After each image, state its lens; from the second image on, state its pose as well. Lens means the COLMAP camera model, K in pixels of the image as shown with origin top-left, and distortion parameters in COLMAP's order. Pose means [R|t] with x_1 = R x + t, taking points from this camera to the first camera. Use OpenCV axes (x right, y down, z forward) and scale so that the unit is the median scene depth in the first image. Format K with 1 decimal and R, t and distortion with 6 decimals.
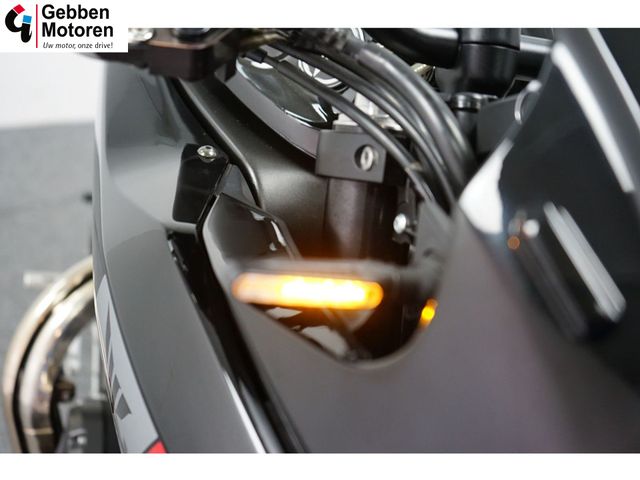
lens RADIAL K [[1032.6, 0, 320.0], [0, 1032.6, 240.0], [0, 0, 1]] dist [-0.009468, -0.002284]
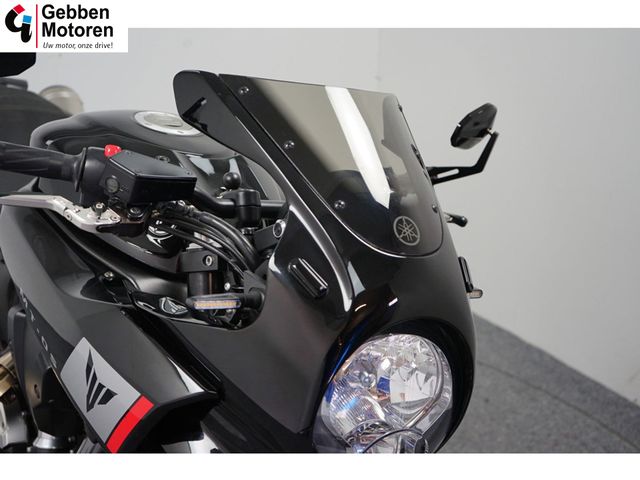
lens RADIAL K [[1032.6, 0, 320.0], [0, 1032.6, 240.0], [0, 0, 1]] dist [-0.009468, -0.002284]
pose [[0.938142, -0.127696, 0.321843, -0.453838], [0.173028, 0.978025, -0.116315, 0.185165], [-0.299918, 0.164808, 0.939621, -1.234605]]
